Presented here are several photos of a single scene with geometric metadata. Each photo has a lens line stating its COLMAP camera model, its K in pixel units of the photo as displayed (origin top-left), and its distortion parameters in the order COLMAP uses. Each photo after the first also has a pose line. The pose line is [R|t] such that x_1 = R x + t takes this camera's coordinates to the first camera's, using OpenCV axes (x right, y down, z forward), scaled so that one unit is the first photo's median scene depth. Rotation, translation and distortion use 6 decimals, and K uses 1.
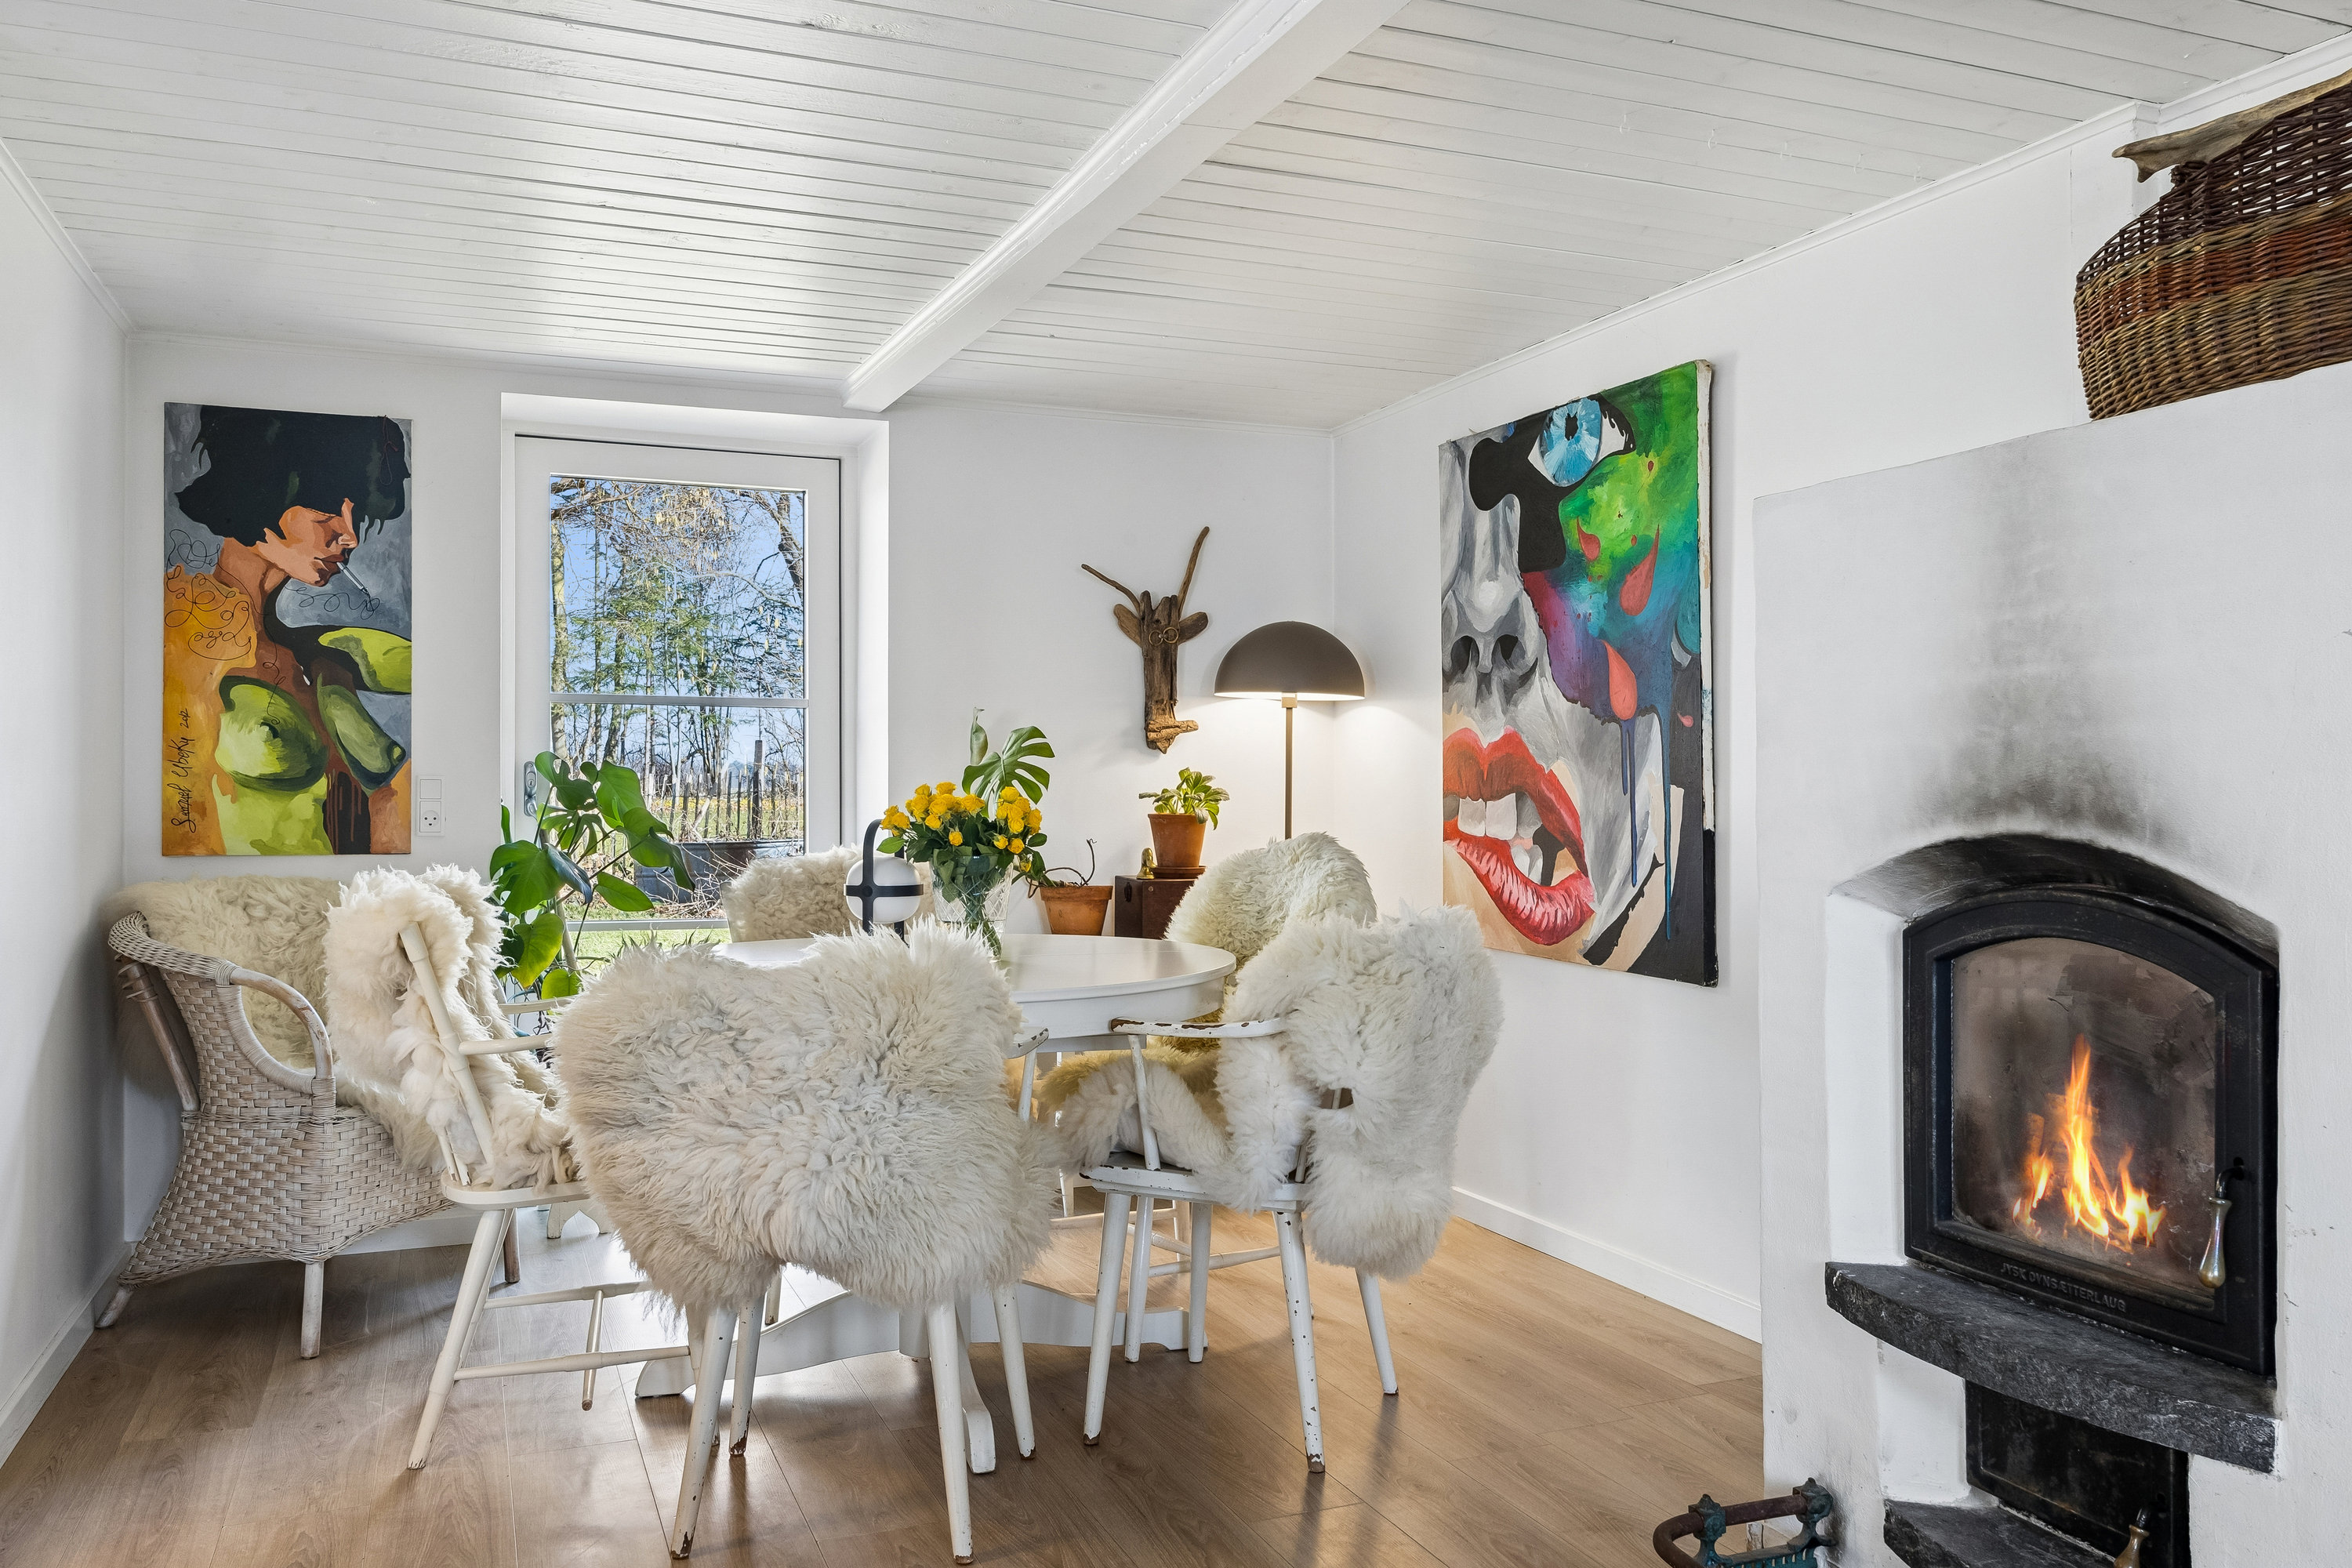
lens RADIAL K [[1746.3, 0, 1171.9], [0, 1746.3, 776.0], [0, 0, 1]] dist [0.000397, 0.012468]
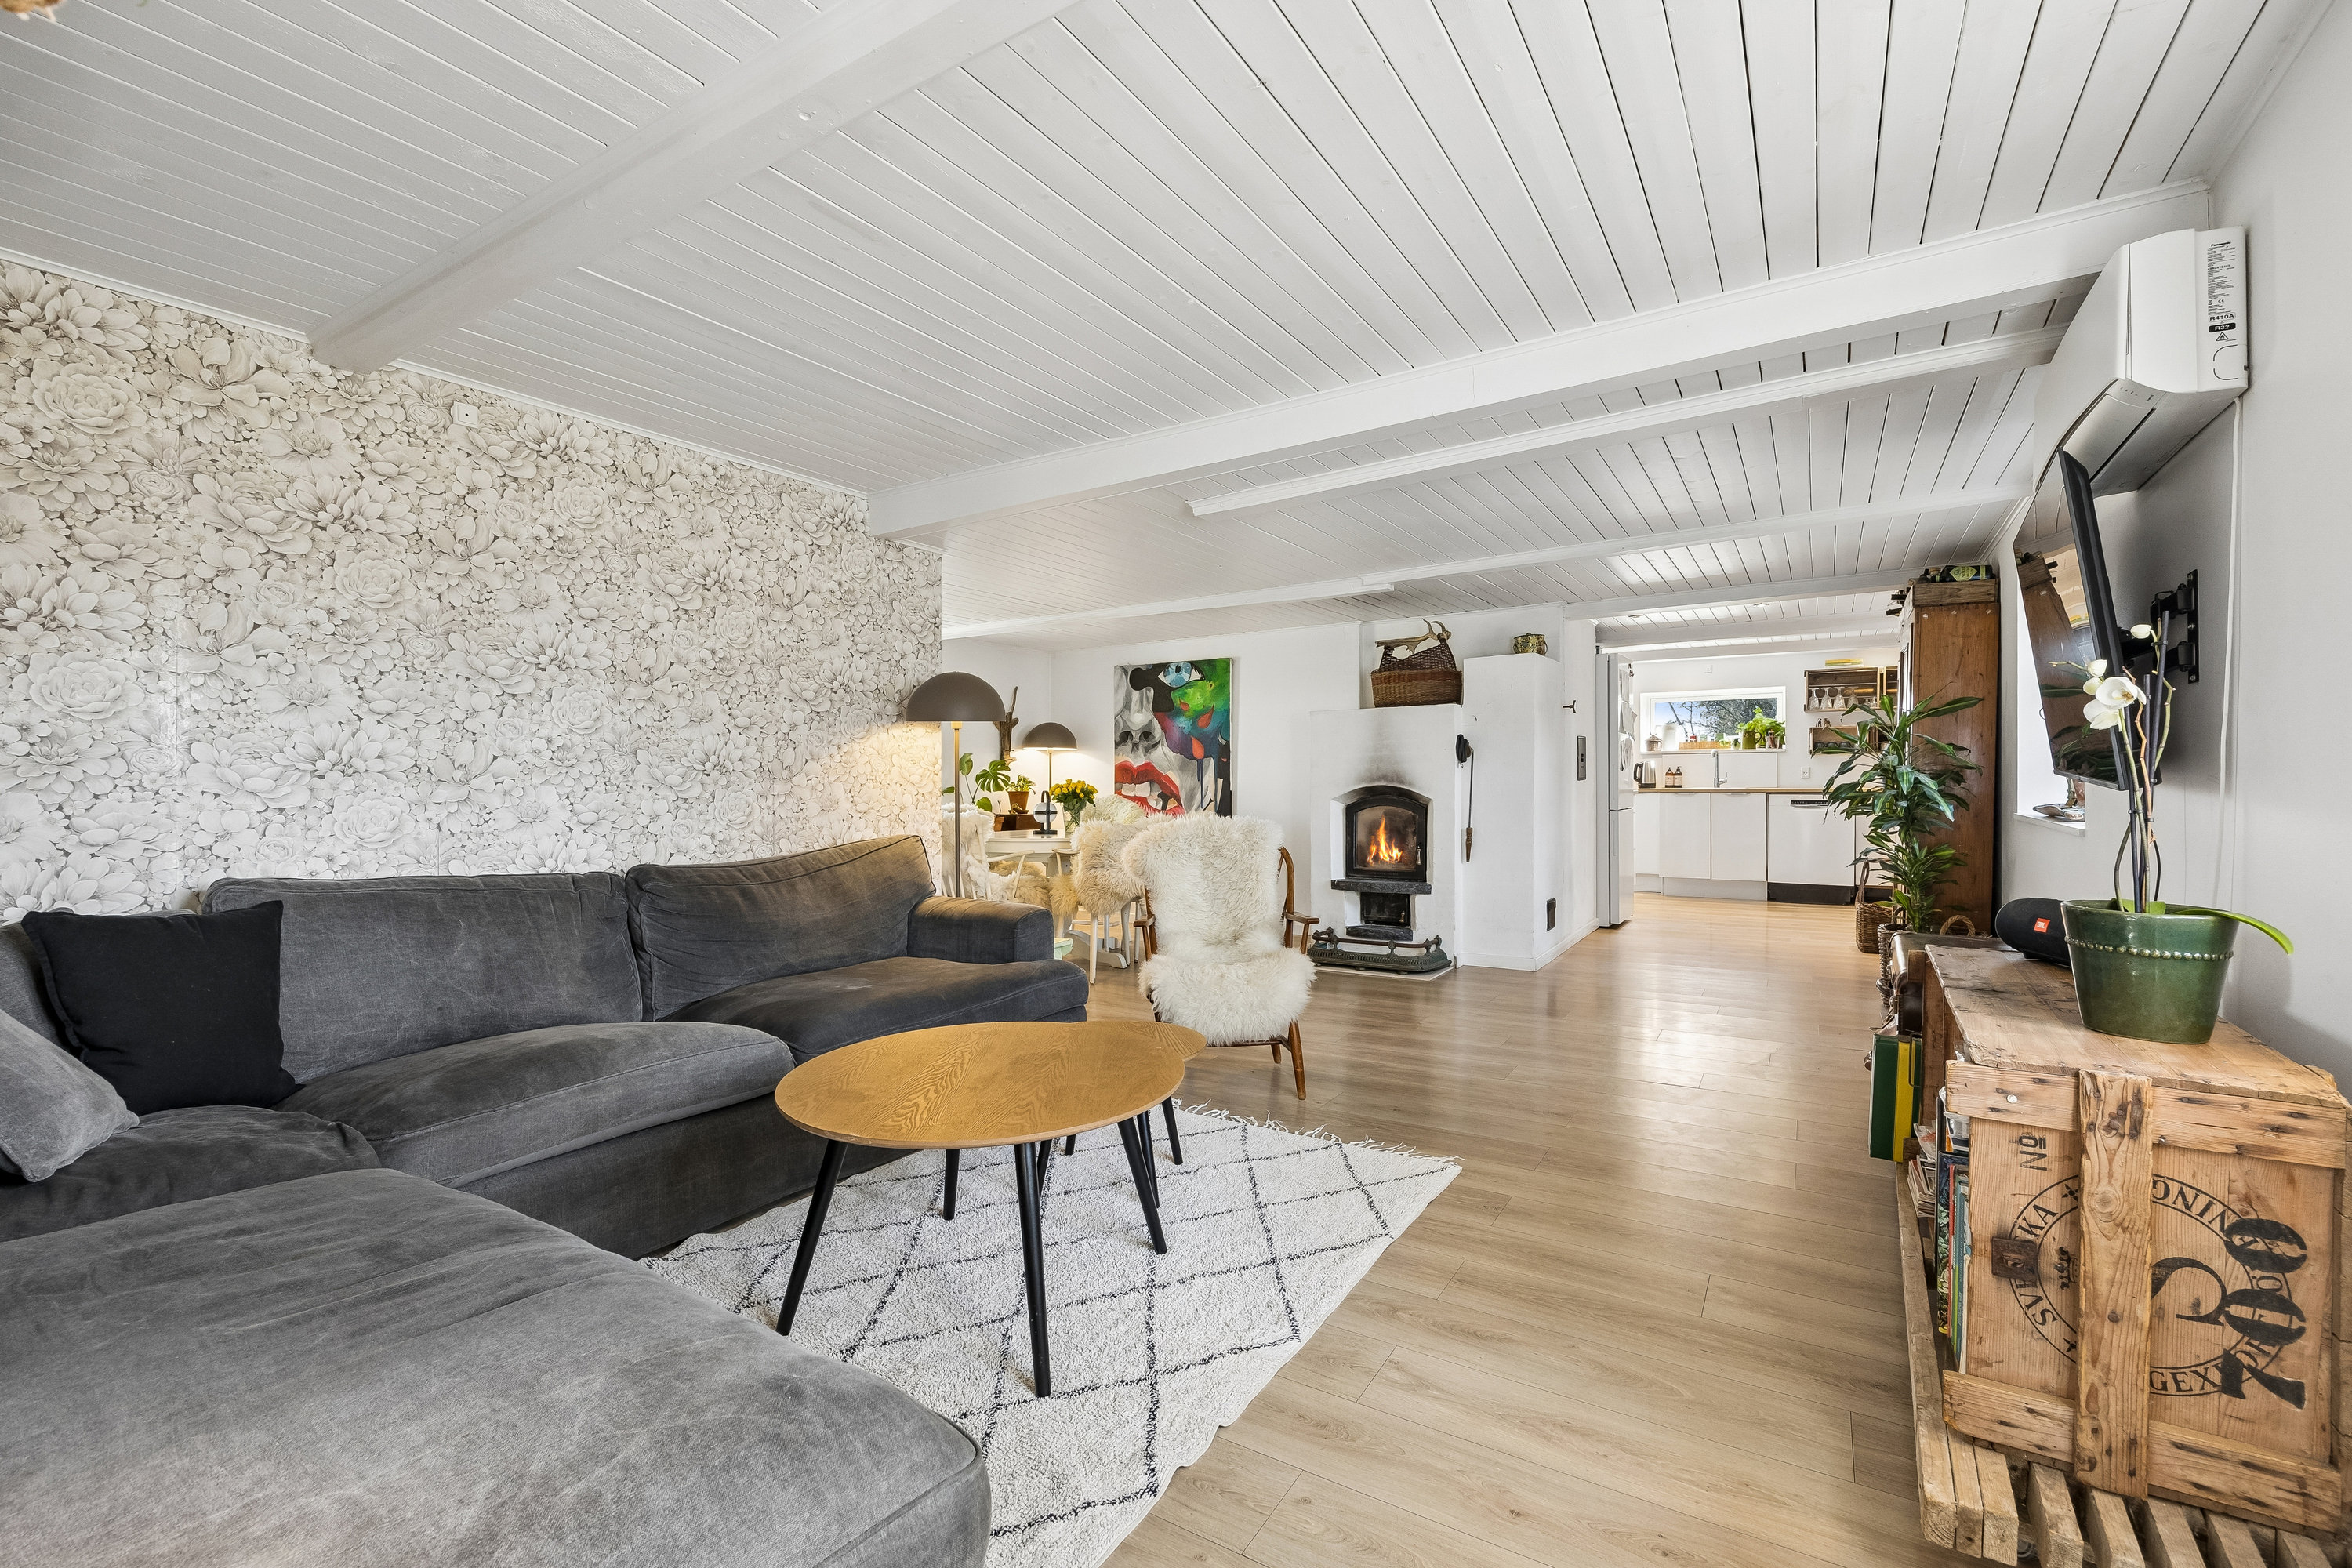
lens RADIAL K [[1037.8, 0, 1166.8], [0, 1037.8, 780.8], [0, 0, 1]] dist [0.006365, -0.001176]
pose [[0.803594, -0.010312, 0.595088, -1.248575], [0.009589, 0.999944, 0.004379, 0.001039], [-0.595101, 0.002188, 0.803648, -0.729952]]
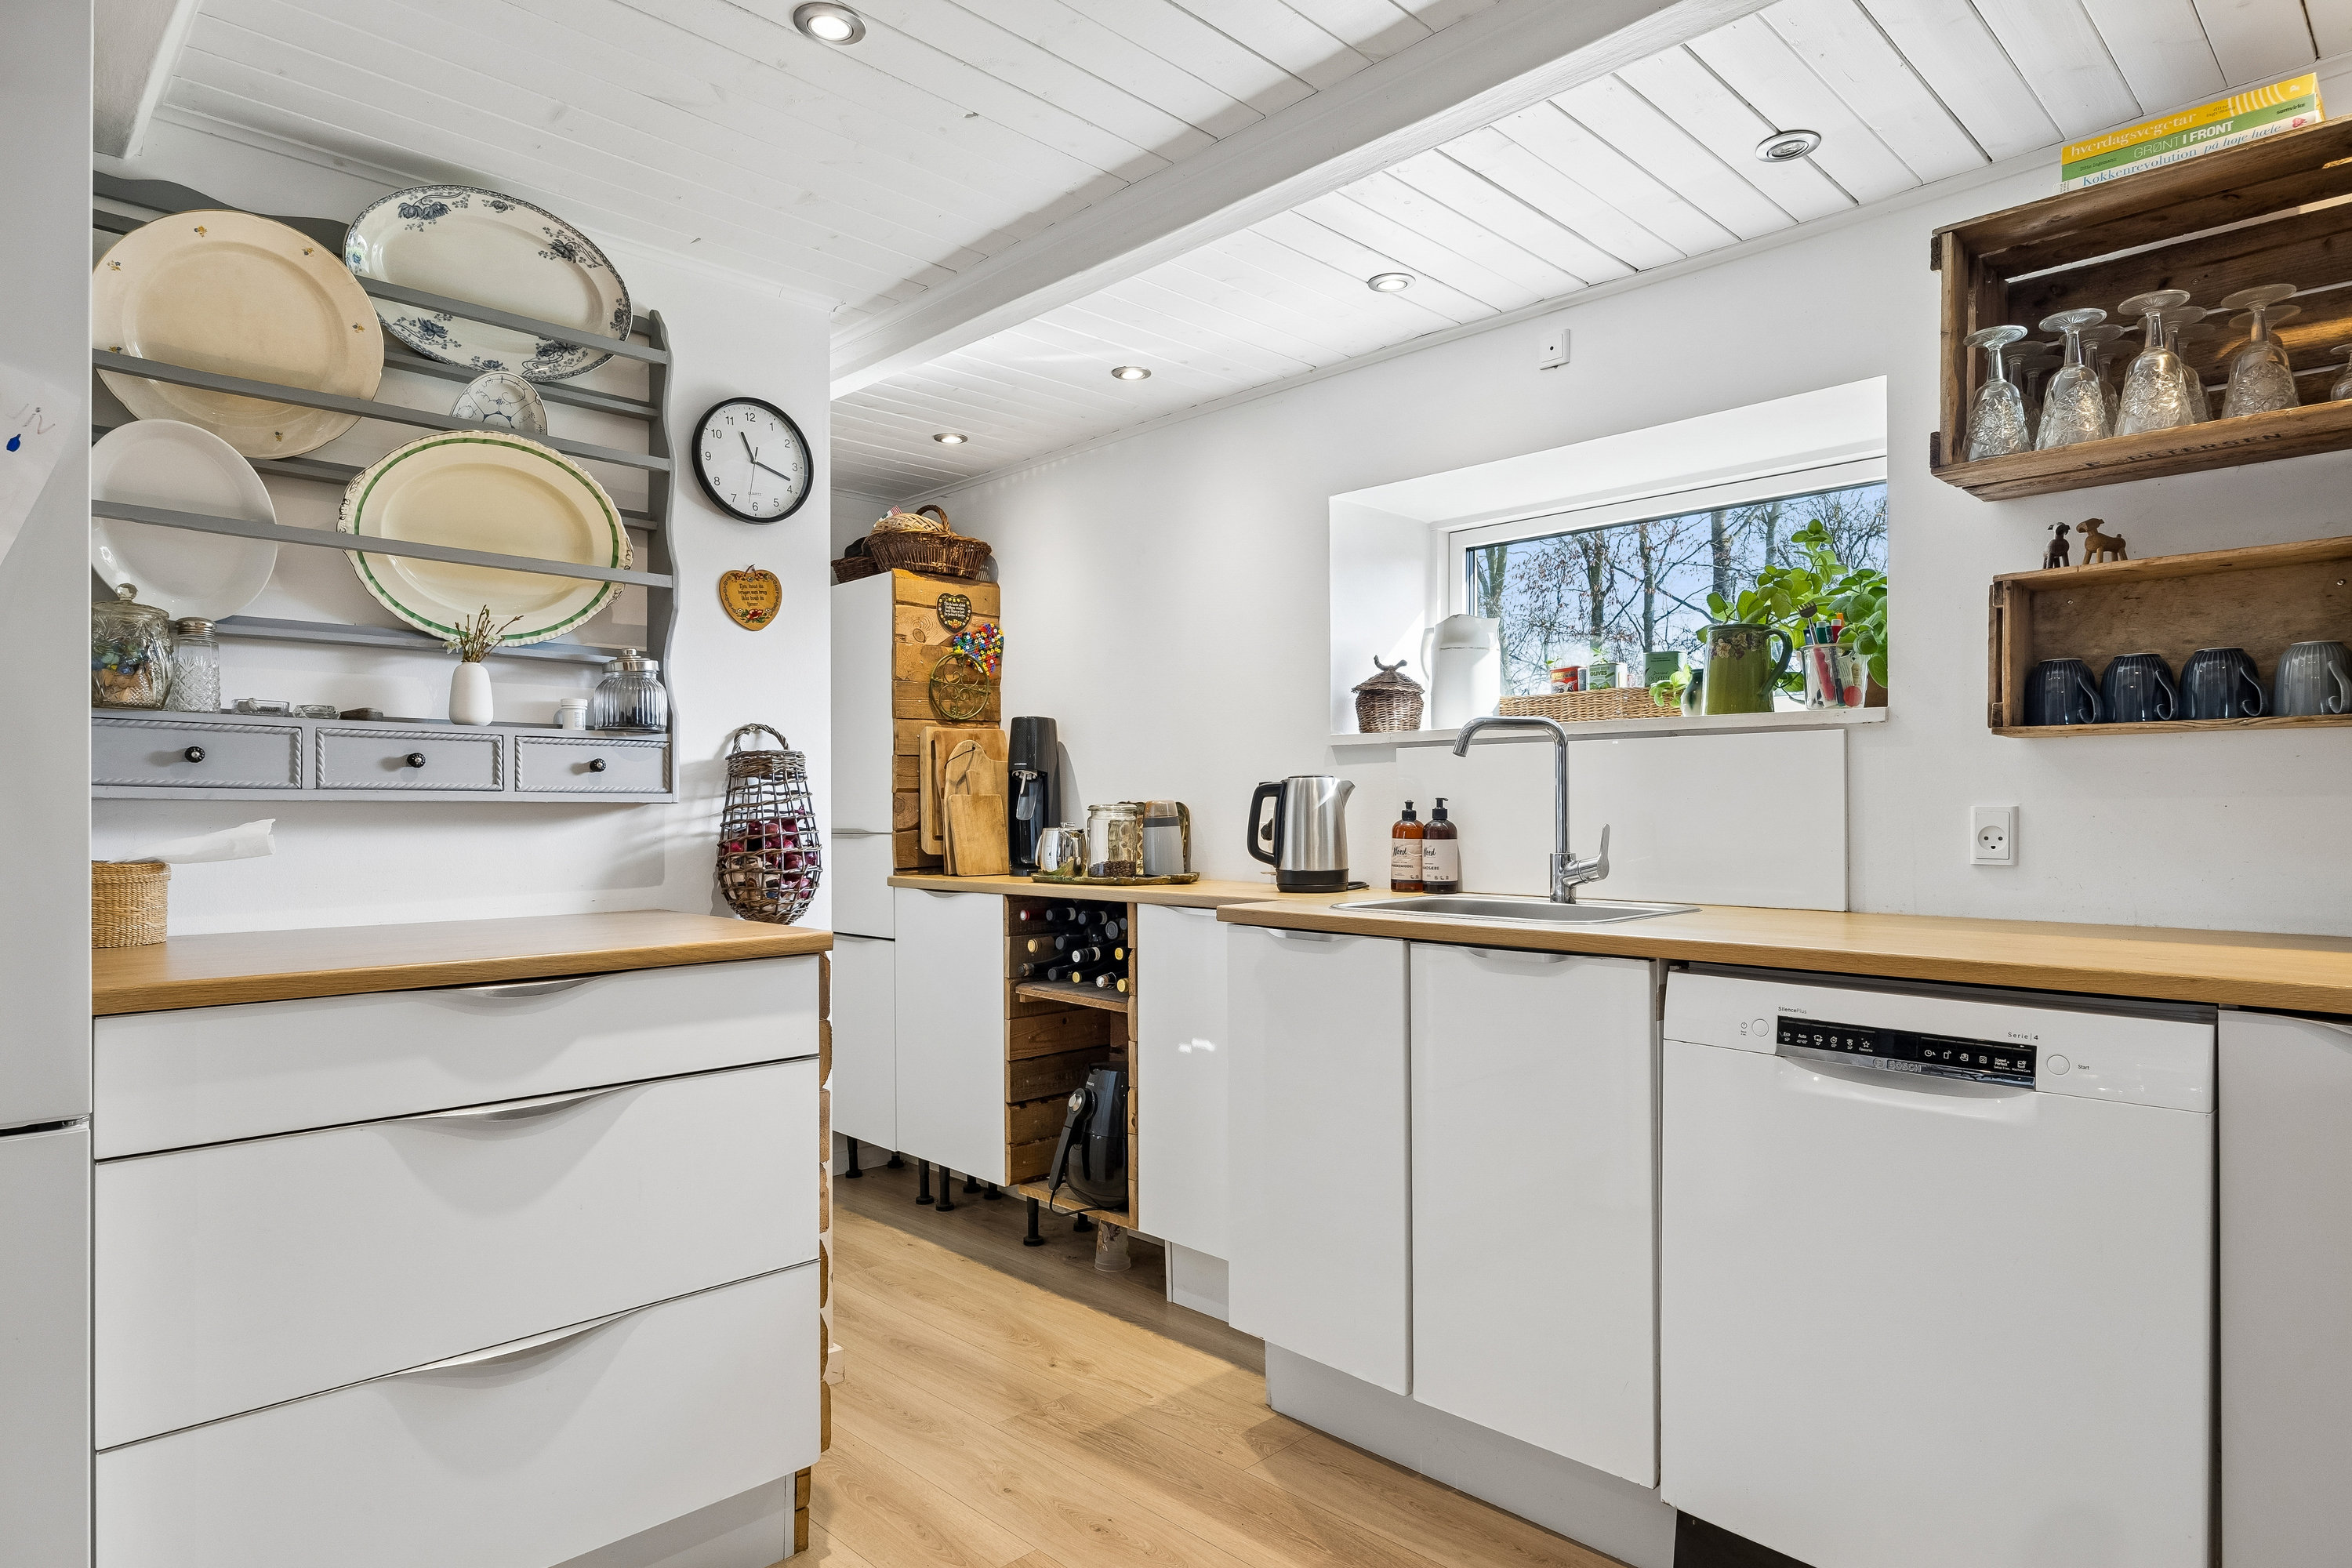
lens RADIAL K [[1270.3, 0, 1267.9], [0, 1270.3, 796.6], [0, 0, 1]] dist [-0.003616, -0.000537]
pose [[0.940986, 0.009281, 0.338318, 1.651101], [-0.003859, 0.999853, -0.016696, -0.001280], [-0.338424, 0.014406, 0.940884, 0.163803]]
